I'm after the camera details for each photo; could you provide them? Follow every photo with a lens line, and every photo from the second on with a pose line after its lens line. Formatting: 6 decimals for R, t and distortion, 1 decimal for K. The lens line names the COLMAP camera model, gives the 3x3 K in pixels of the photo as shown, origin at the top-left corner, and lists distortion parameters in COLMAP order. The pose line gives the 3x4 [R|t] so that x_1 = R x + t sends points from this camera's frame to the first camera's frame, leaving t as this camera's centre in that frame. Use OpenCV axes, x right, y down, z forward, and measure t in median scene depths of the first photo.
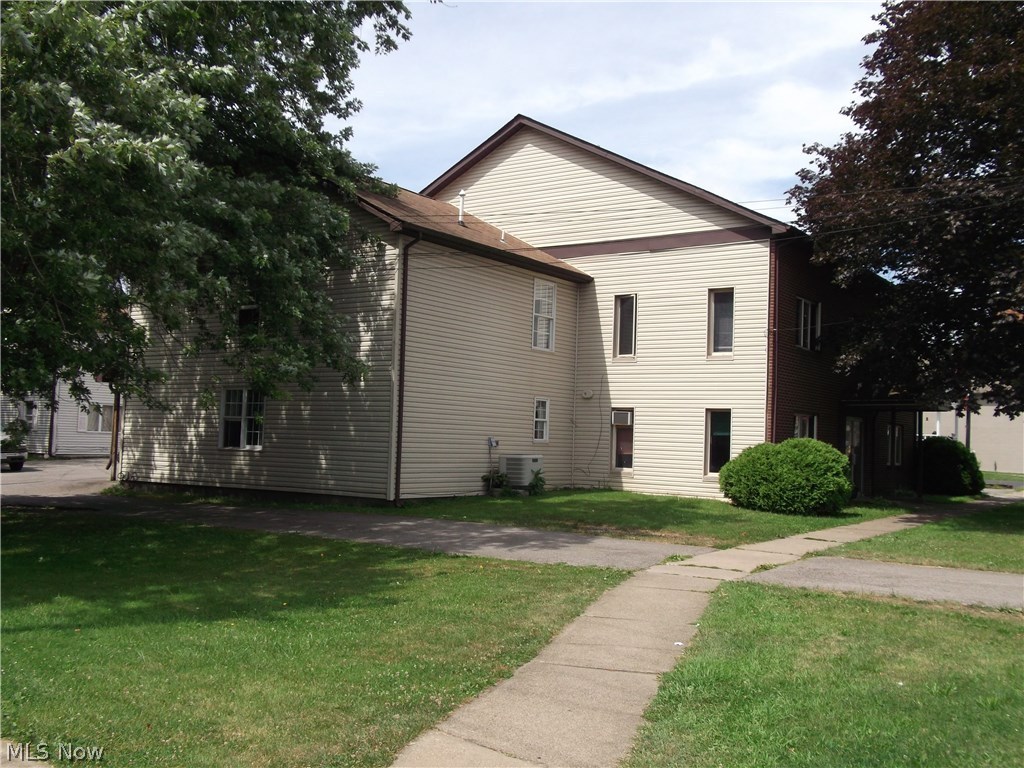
lens RADIAL K [[997.2, 0, 516.8], [0, 997.2, 389.7], [0, 0, 1]] dist [-0.033711, 0.000000]
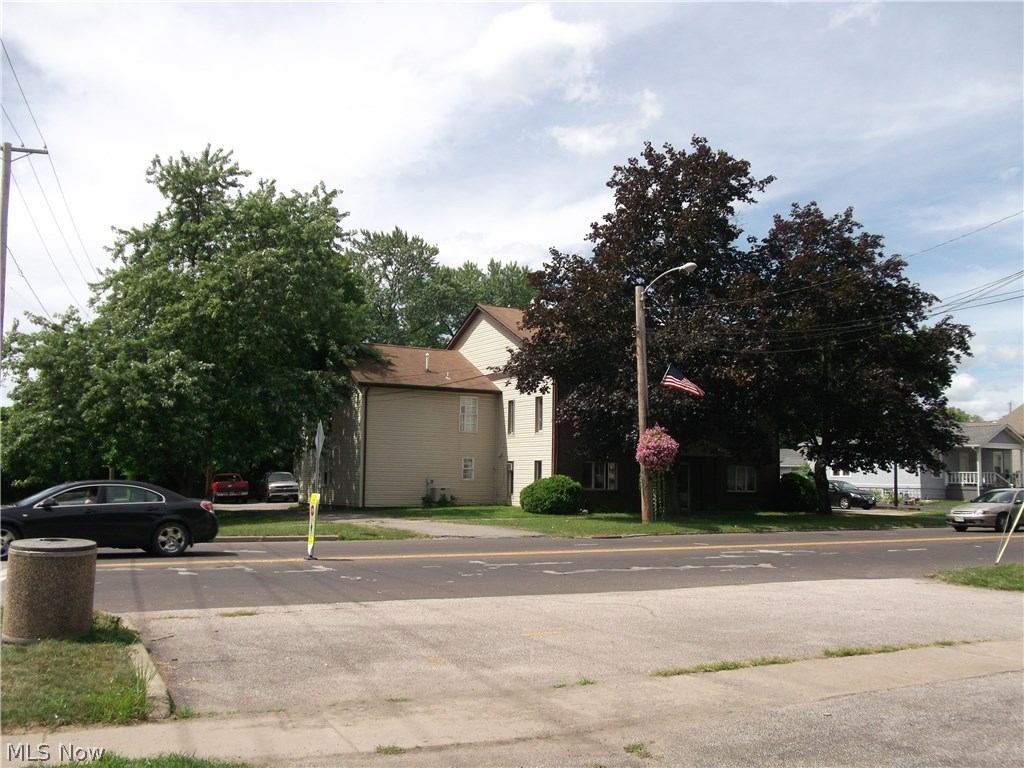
lens RADIAL K [[997.2, 0, 505.8], [0, 997.2, 390.5], [0, 0, 1]] dist [-0.033711, 0.000000]
pose [[0.901776, -0.059009, -0.428156, 1.001971], [0.036600, 0.997504, -0.060390, -0.001662], [0.430650, 0.038788, 0.901685, -0.767262]]
